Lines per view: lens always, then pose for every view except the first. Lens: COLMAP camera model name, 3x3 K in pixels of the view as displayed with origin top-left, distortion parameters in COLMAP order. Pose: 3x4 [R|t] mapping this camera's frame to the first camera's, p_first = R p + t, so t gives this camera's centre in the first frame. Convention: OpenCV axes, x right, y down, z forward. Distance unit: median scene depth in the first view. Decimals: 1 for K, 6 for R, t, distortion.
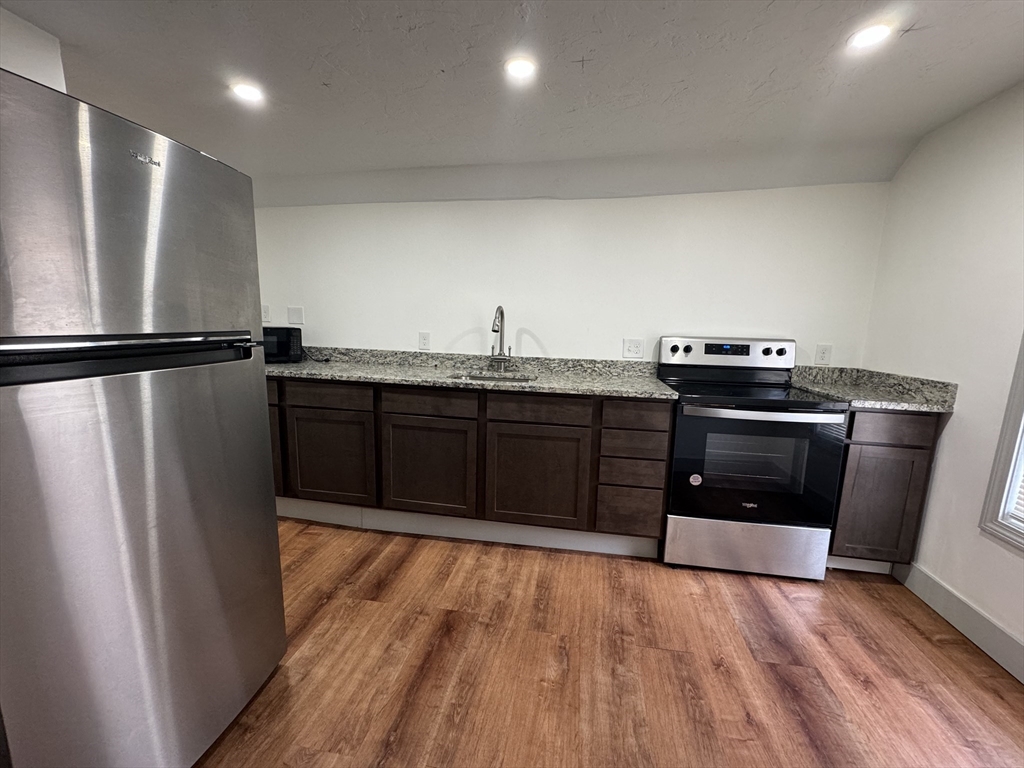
lens RADIAL K [[410.6, 0, 510.4], [0, 410.6, 386.1], [0, 0, 1]] dist [-0.000517, -0.000438]
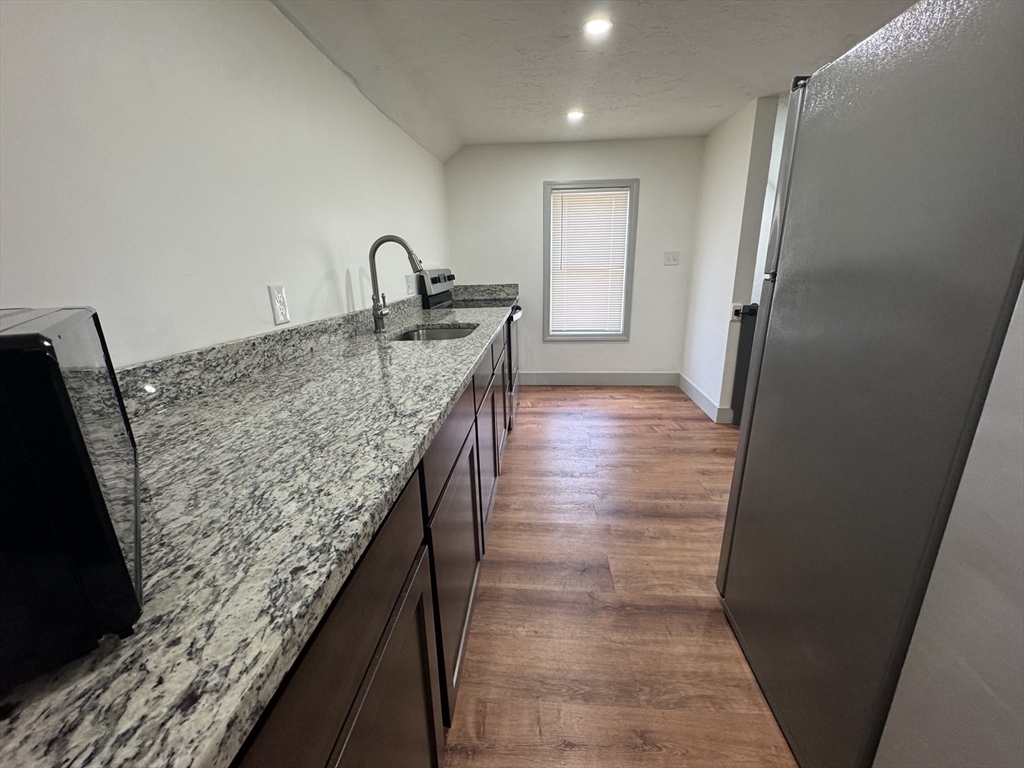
lens RADIAL K [[410.6, 0, 512.7], [0, 410.6, 383.1], [0, 0, 1]] dist [-0.000517, -0.000438]
pose [[-0.110580, -0.298294, 0.948047, -1.023808], [0.176996, 0.932738, 0.314122, -0.184170], [-0.977980, 0.202536, -0.050345, 1.129371]]
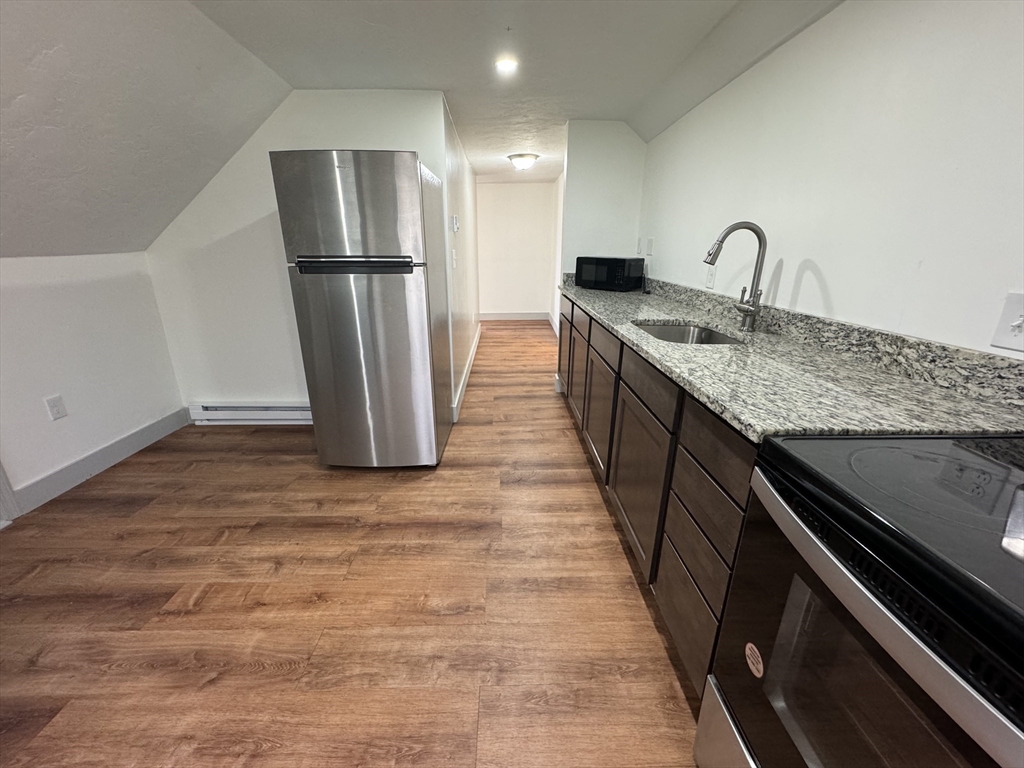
lens RADIAL K [[410.6, 0, 510.3], [0, 410.6, 382.8], [0, 0, 1]] dist [-0.000517, -0.000438]
pose [[0.195087, 0.286457, -0.938021, 0.720158], [-0.154005, 0.953480, 0.259149, -0.089110], [0.968619, 0.093903, 0.230127, 0.686554]]
